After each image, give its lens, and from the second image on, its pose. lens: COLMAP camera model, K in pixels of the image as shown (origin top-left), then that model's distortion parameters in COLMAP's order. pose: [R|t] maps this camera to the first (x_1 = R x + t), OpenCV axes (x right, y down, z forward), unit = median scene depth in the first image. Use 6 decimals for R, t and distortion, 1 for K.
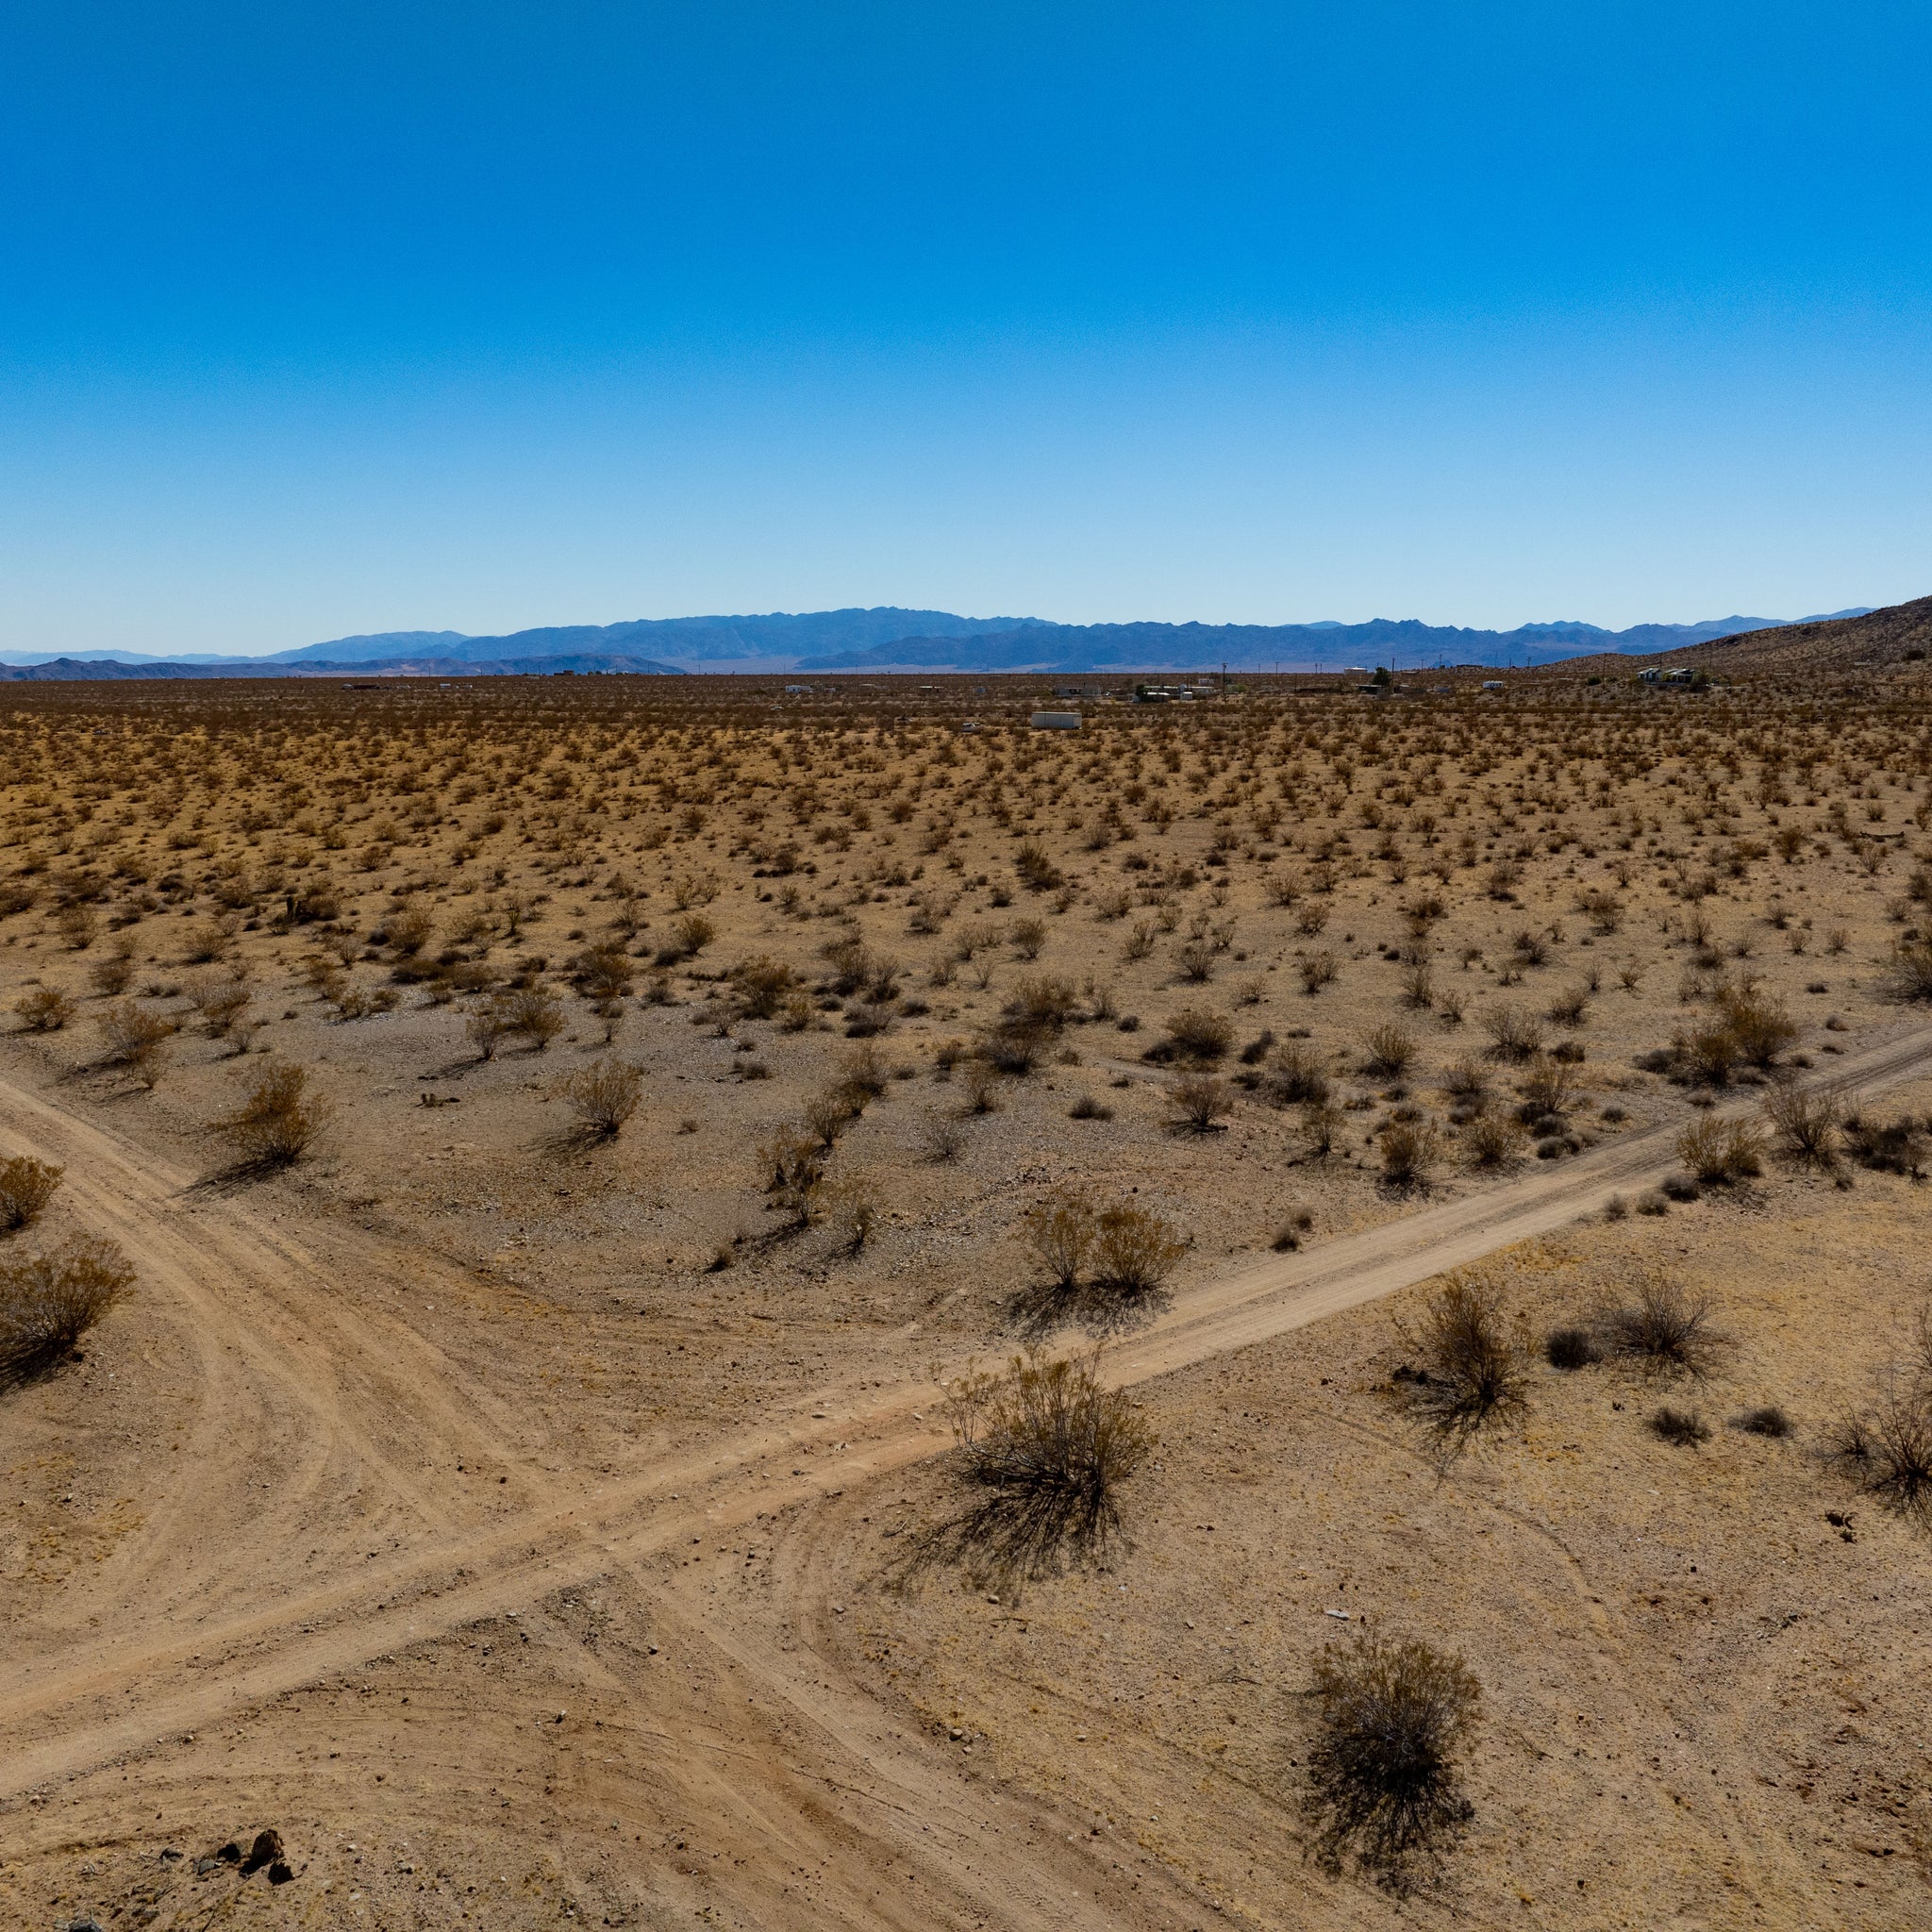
lens RADIAL K [[1816.9, 0, 969.5], [0, 1816.9, 980.0], [0, 0, 1]] dist [-0.006222, -0.082007]
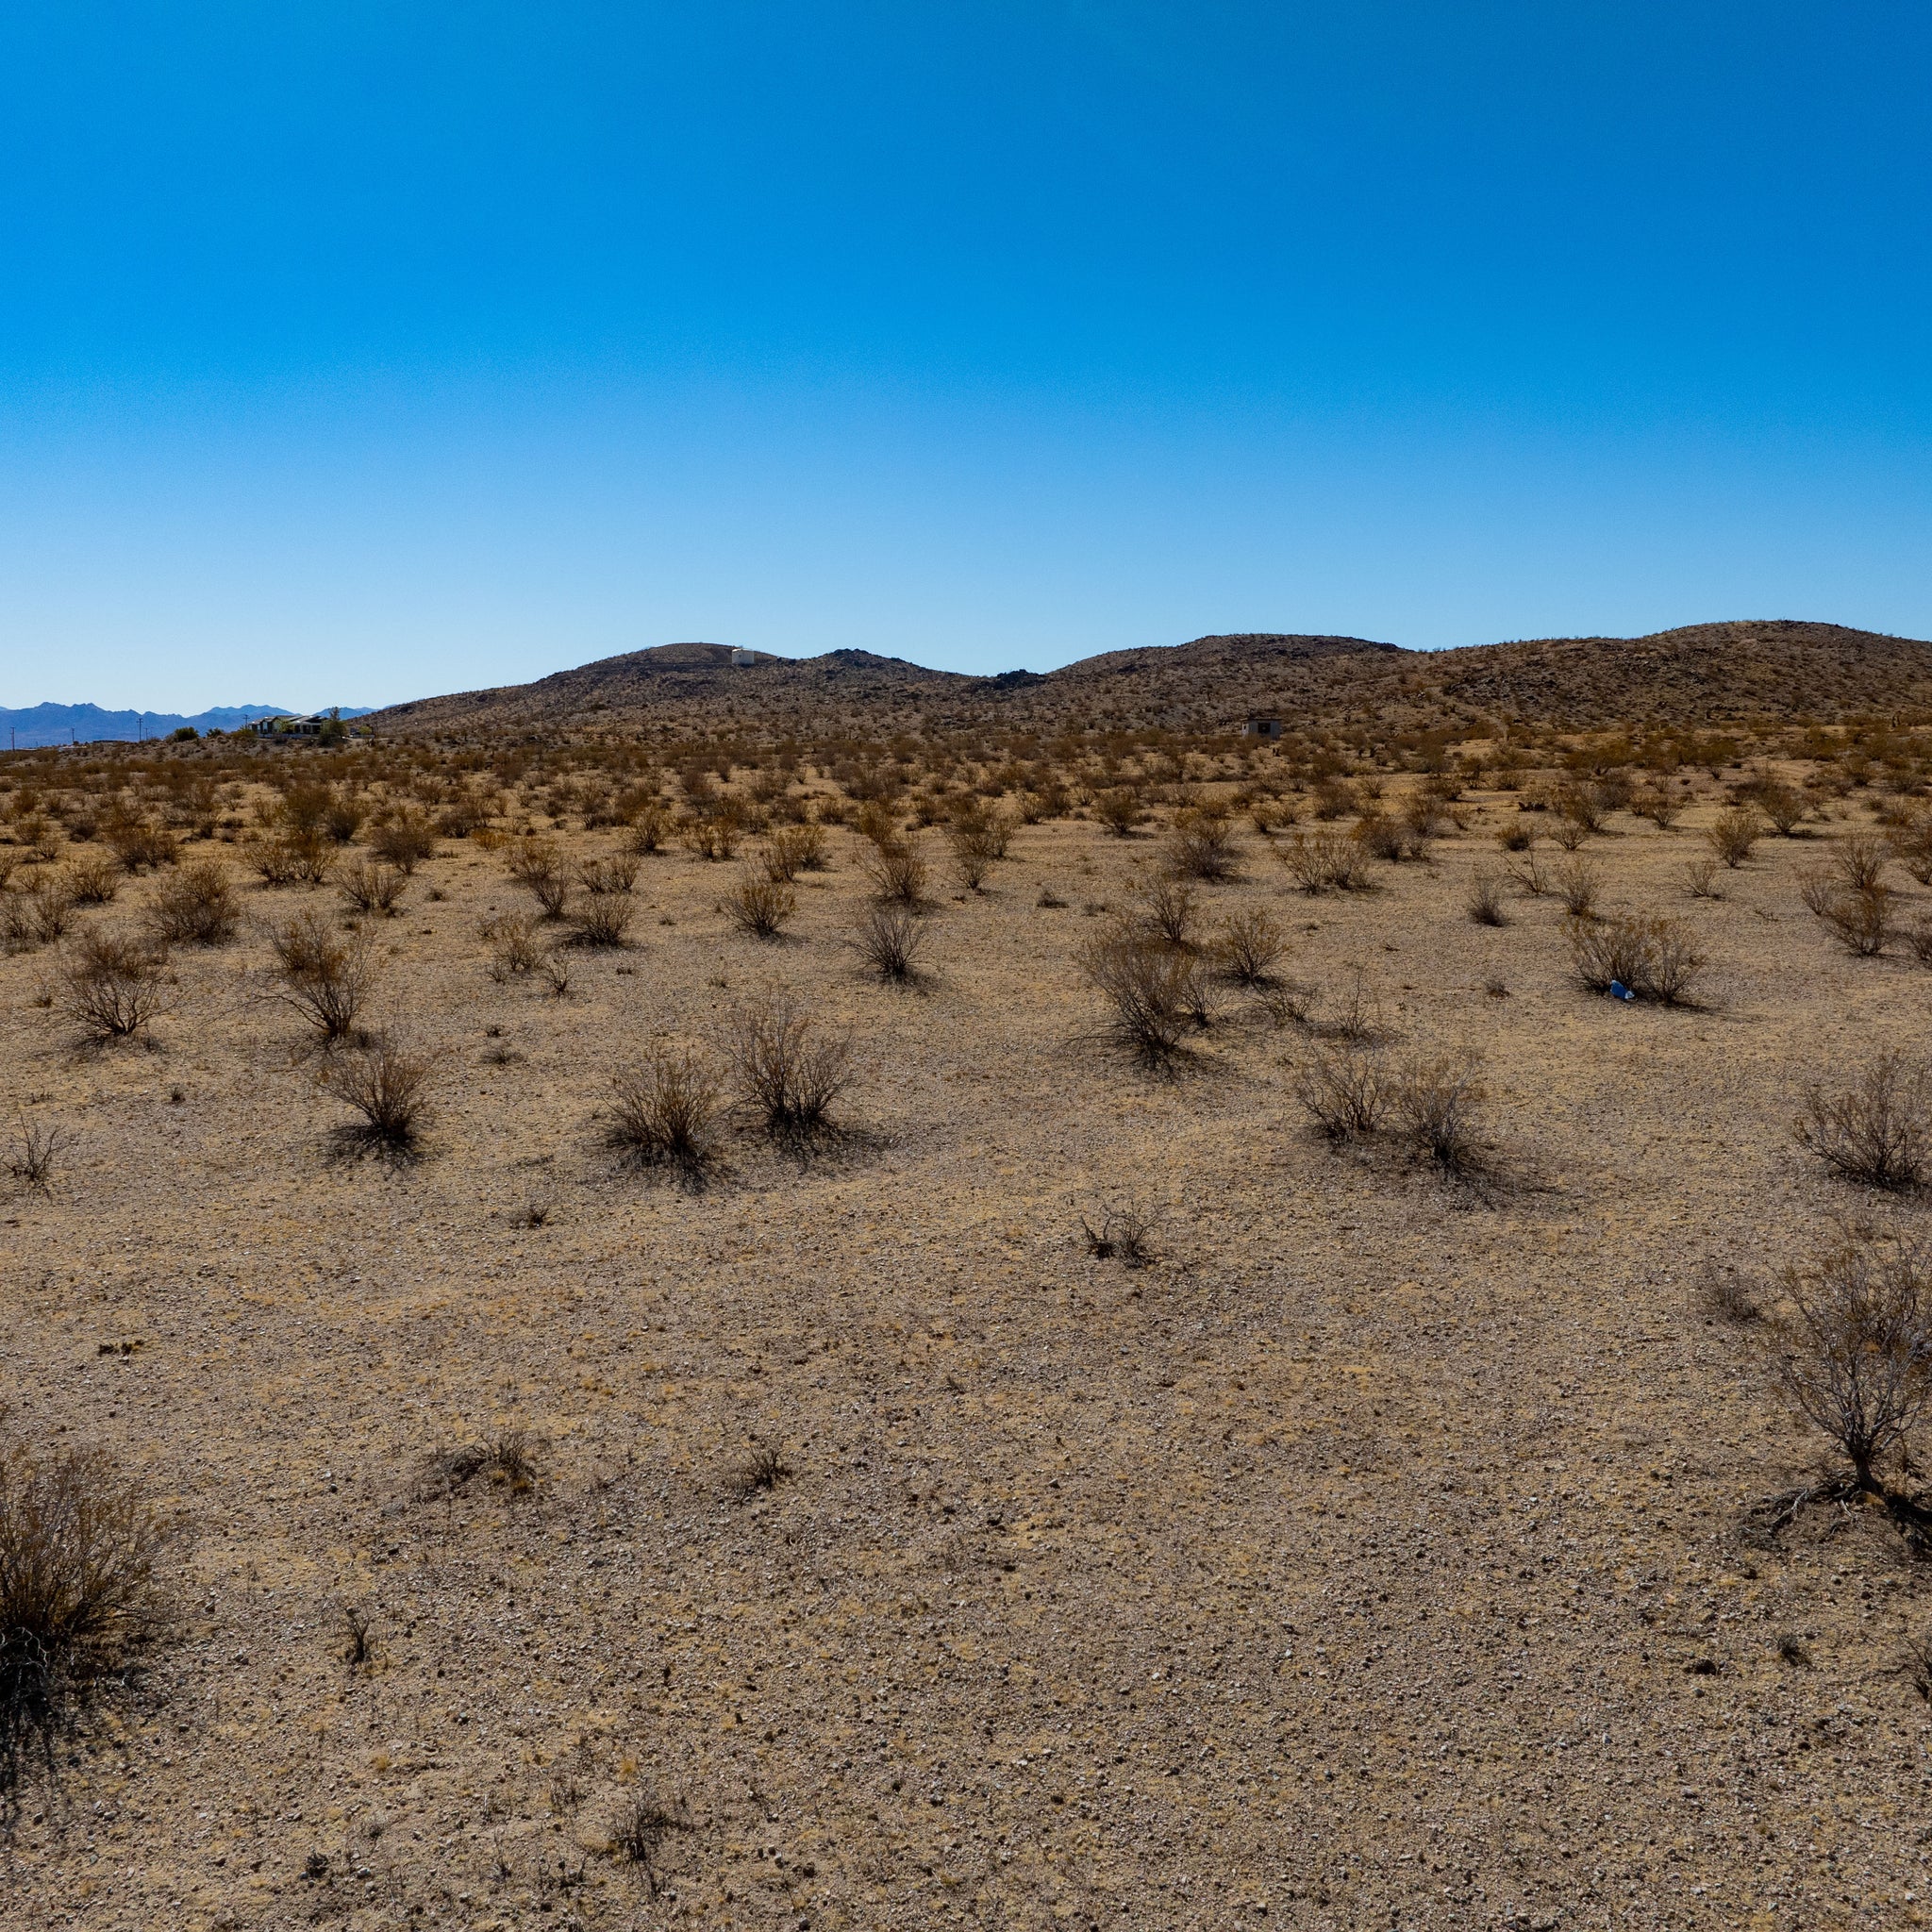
lens RADIAL K [[1816.9, 0, 969.5], [0, 1816.9, 980.0], [0, 0, 1]] dist [-0.006222, -0.082007]
pose [[0.775257, -0.089132, 0.625326, 0.144921], [0.117399, 0.993077, -0.003996, -0.036024], [-0.620640, 0.076511, 0.780353, 0.298228]]
